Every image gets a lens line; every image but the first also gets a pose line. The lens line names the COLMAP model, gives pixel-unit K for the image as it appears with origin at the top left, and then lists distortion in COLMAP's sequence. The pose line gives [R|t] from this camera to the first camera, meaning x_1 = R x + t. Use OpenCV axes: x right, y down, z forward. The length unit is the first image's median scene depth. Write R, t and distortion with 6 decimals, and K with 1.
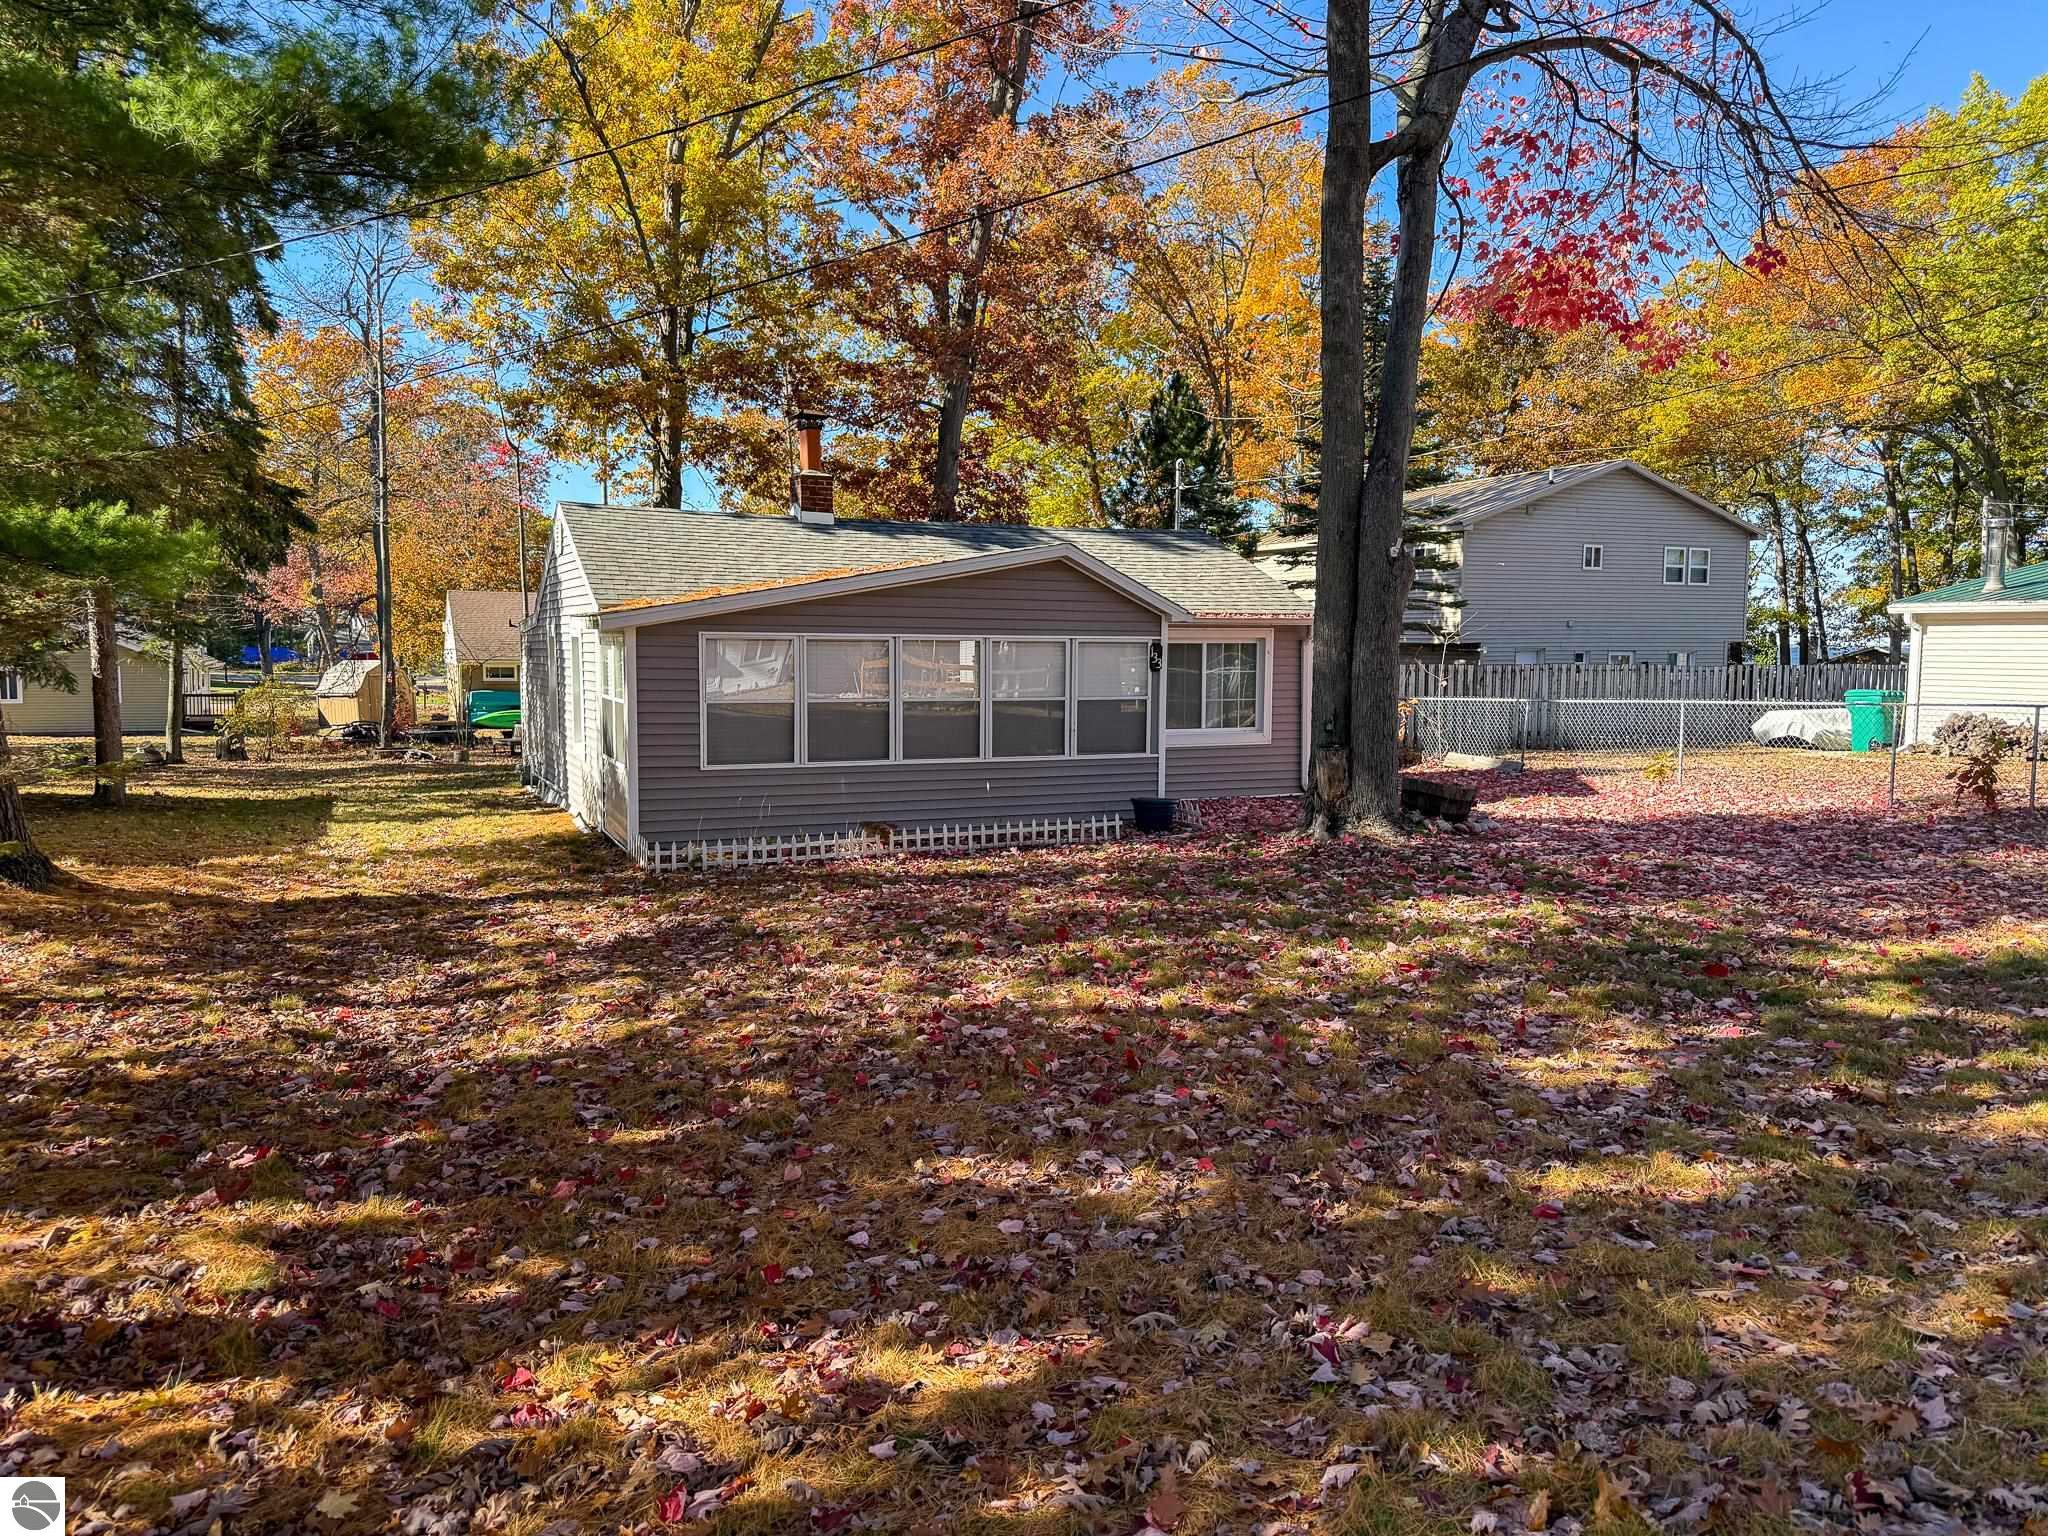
lens RADIAL K [[1446.4, 0, 1024.4], [0, 1446.4, 781.1], [0, 0, 1]] dist [0.114791, -0.169714]
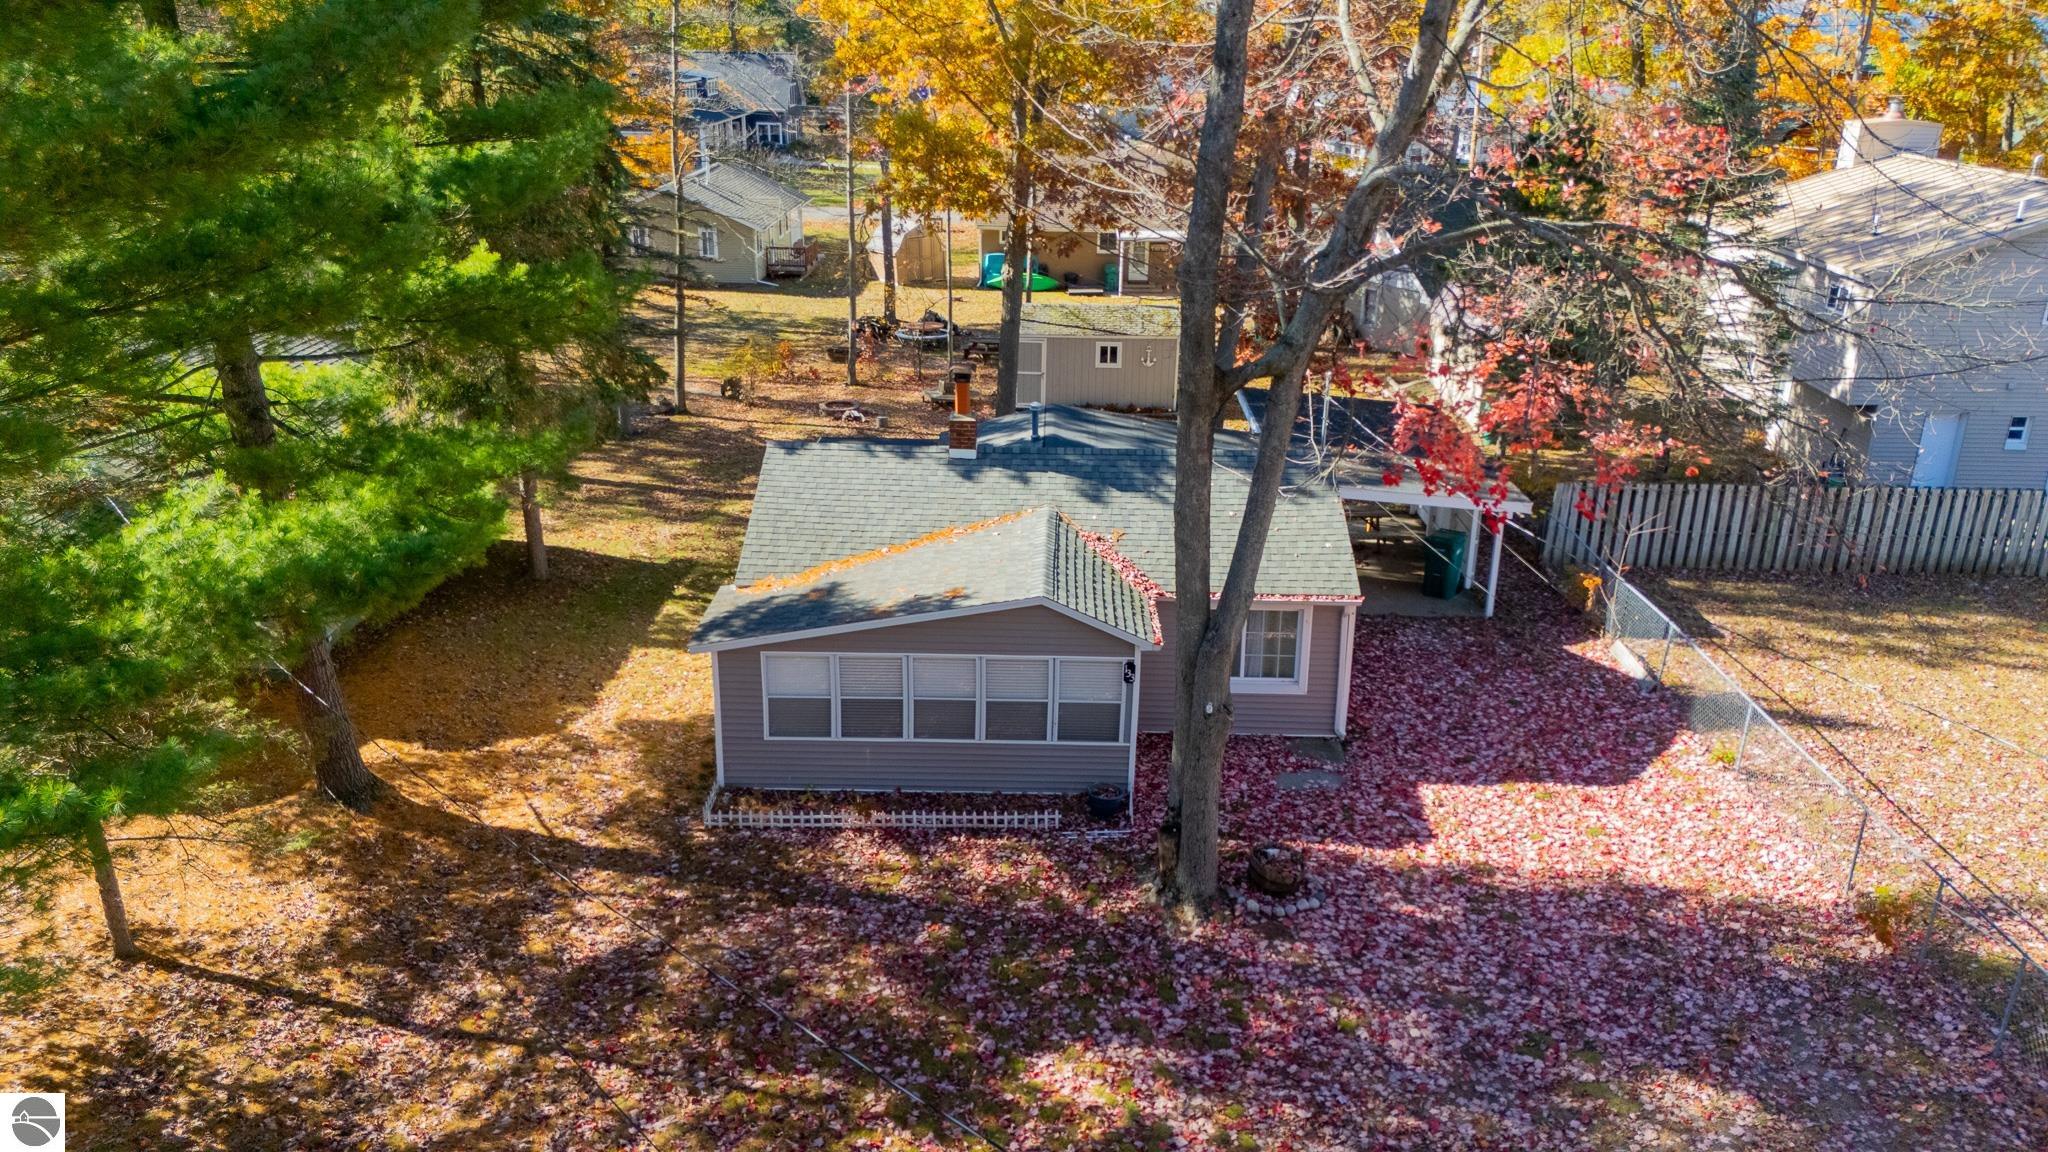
lens RADIAL K [[1463.8, 0, 1024.0], [0, 1463.8, 576.0], [0, 0, 1]] dist [0.109318, -0.099532]
pose [[0.906233, 0.151906, -0.394546, 0.504128], [-0.045196, 0.962682, 0.266835, -0.508609], [0.420357, -0.223983, 0.879279, -0.116468]]
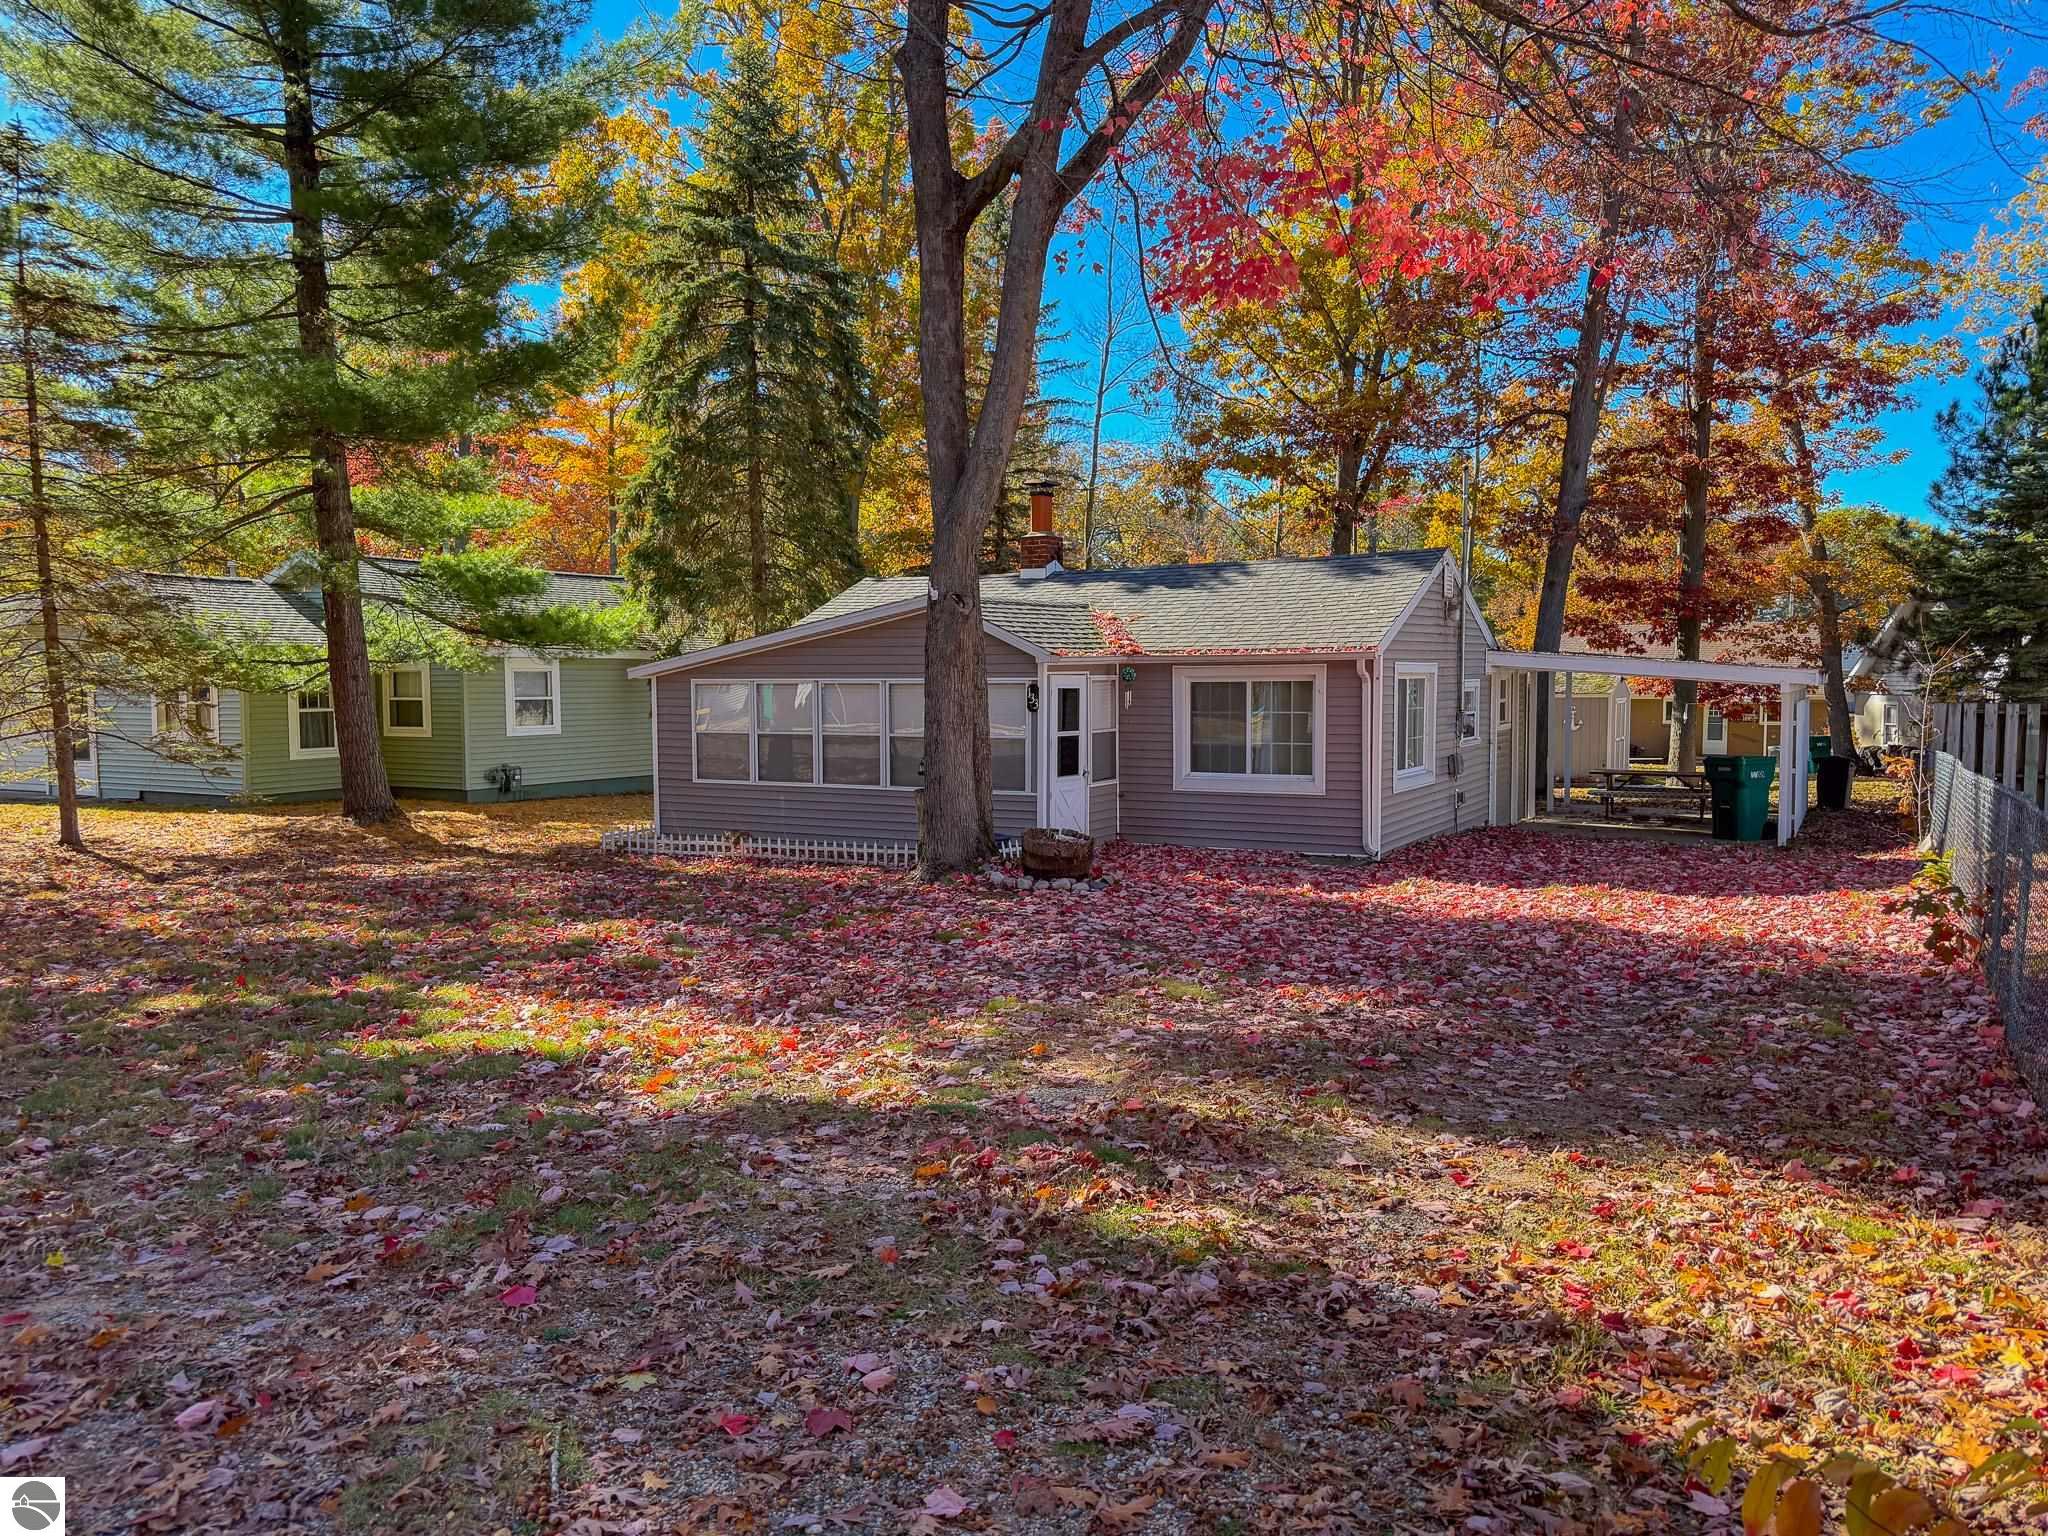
lens RADIAL K [[1446.4, 0, 1024.4], [0, 1446.4, 781.1], [0, 0, 1]] dist [0.114791, -0.169714]
pose [[0.598867, 0.048614, -0.799372, 0.930561], [-0.065426, 0.997789, 0.011666, -0.039923], [0.798172, 0.045313, 0.600723, 0.401326]]
